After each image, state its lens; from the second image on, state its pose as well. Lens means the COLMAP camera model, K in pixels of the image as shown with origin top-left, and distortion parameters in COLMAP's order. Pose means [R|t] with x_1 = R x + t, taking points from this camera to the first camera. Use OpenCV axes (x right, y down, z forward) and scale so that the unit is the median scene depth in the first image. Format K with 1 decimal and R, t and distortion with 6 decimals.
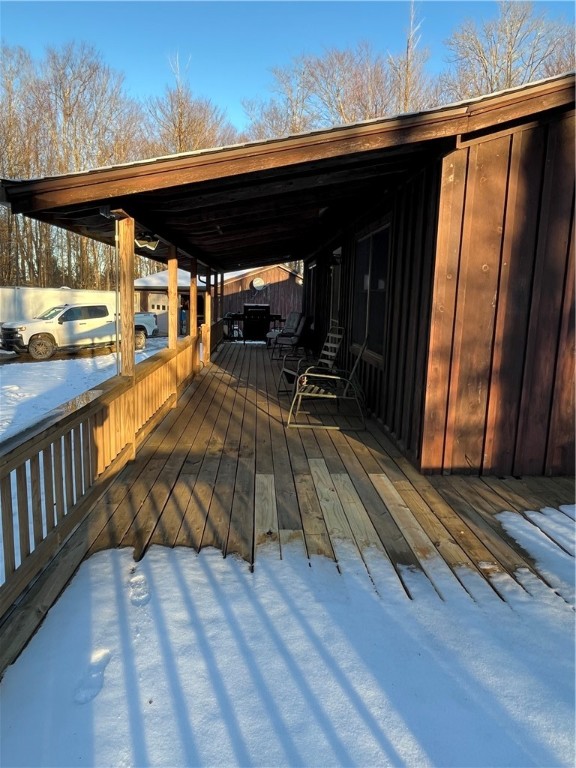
lens RADIAL K [[529.2, 0, 294.5], [0, 529.2, 374.2], [0, 0, 1]] dist [0.010316, -0.006695]
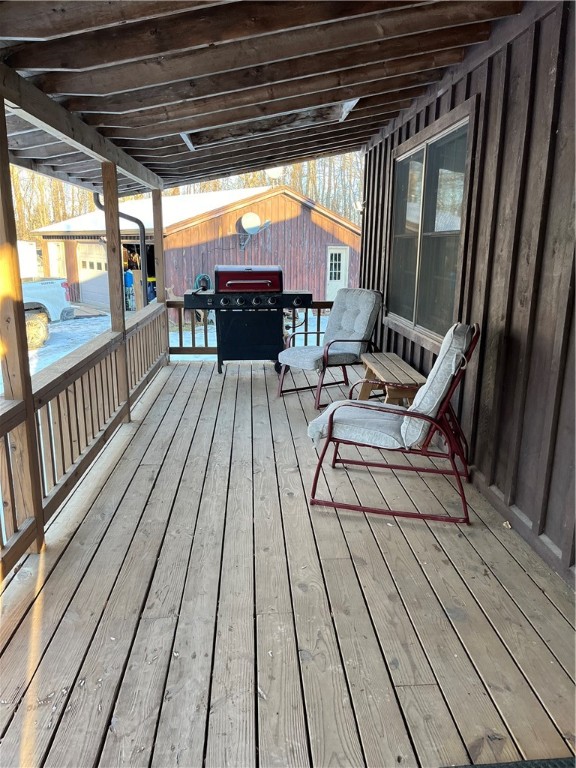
lens RADIAL K [[574.8, 0, 292.3], [0, 574.8, 384.6], [0, 0, 1]] dist [-0.015459, -0.002600]
pose [[0.999866, -0.016367, 0.000919, -0.026653], [0.016211, 0.995550, 0.092831, -0.052883], [-0.002434, -0.092803, 0.995681, 0.362624]]
